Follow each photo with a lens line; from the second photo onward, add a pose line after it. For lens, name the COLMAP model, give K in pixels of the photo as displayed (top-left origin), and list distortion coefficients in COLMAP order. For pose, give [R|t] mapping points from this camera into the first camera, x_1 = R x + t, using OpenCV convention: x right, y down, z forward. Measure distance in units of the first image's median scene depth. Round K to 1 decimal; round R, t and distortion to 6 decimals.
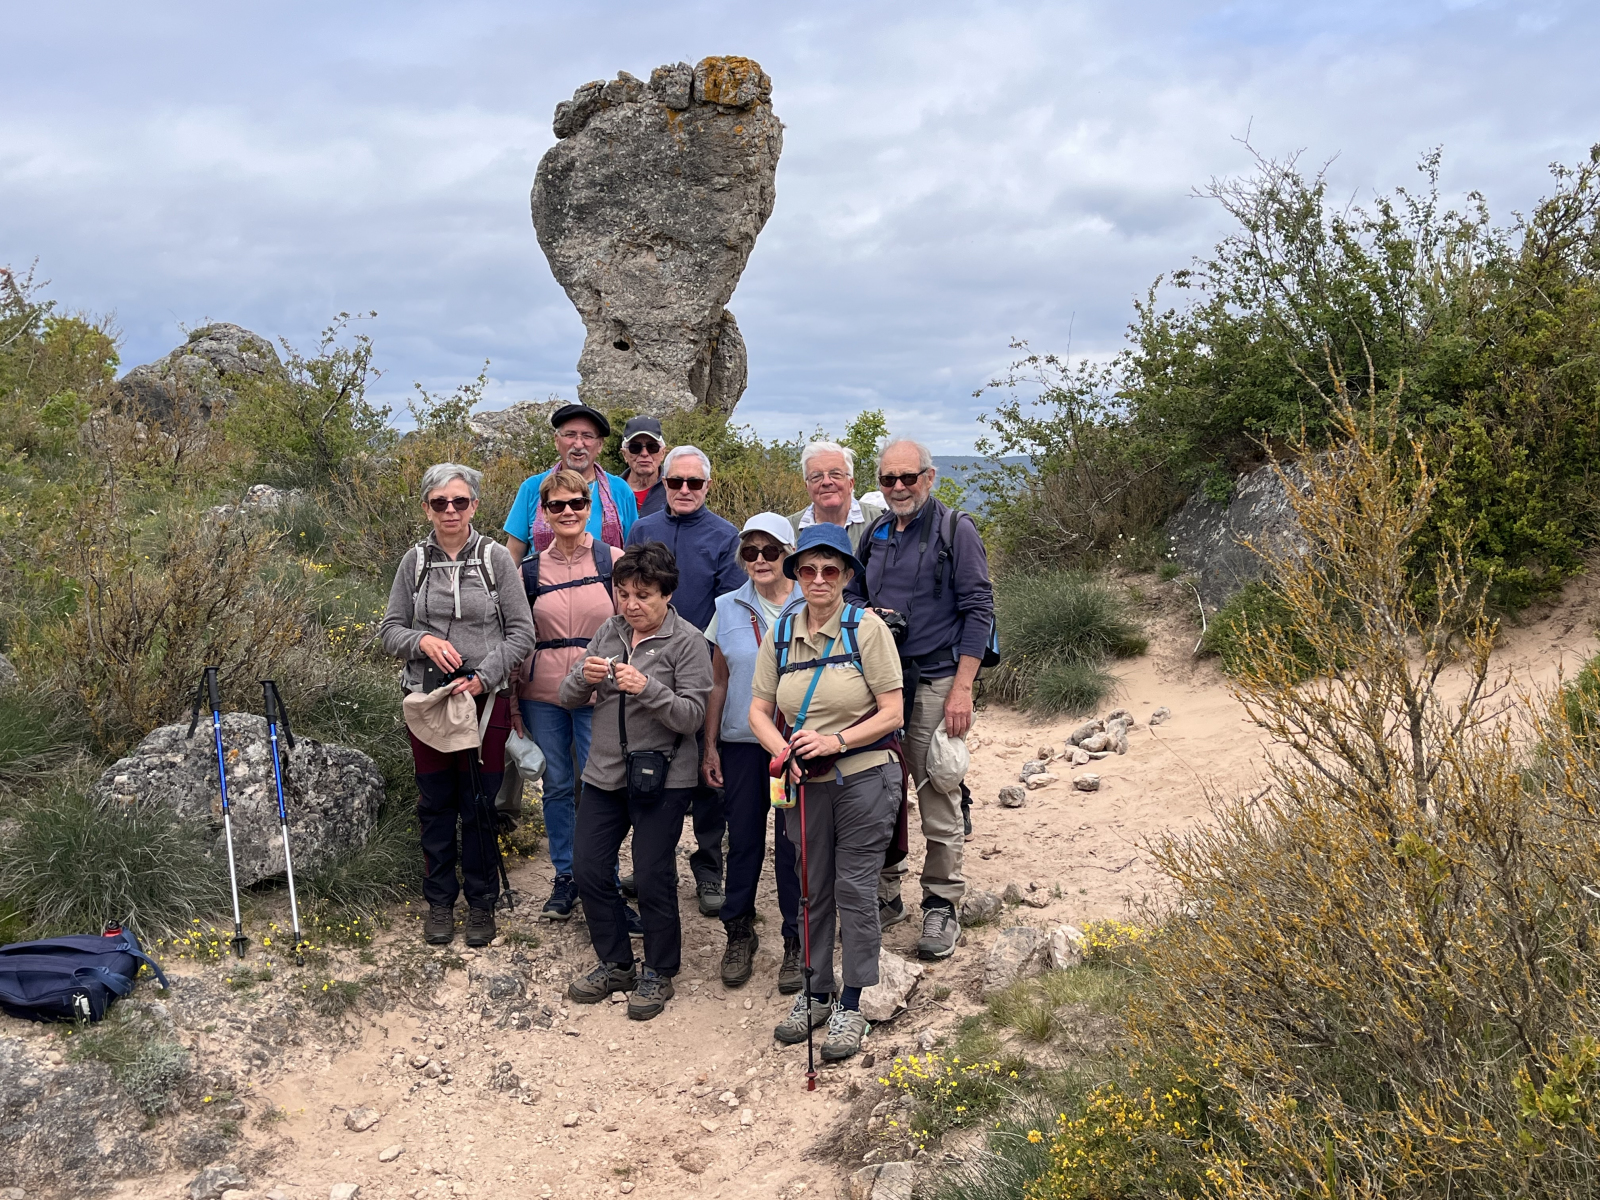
lens RADIAL K [[1591.4, 0, 808.3], [0, 1591.4, 594.1], [0, 0, 1]] dist [0.016925, -0.006426]
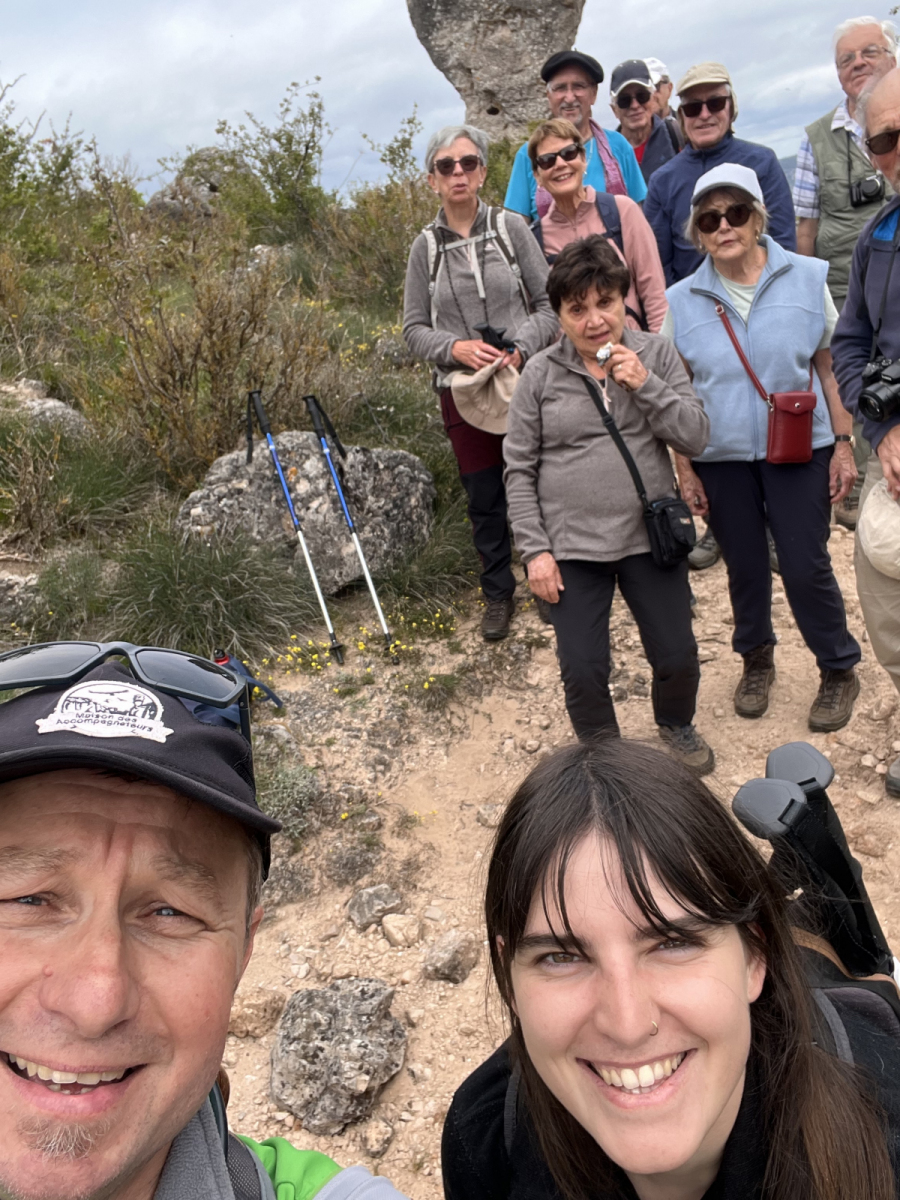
lens RADIAL K [[1051.5, 0, 450.0], [0, 1051.5, 600.0], [0, 0, 1]] dist [0.013539, 0.004142]
pose [[0.972177, -0.120140, -0.201093, -0.135449], [0.169112, 0.953983, 0.247622, 0.028195], [0.162090, -0.274740, 0.947758, 0.351649]]
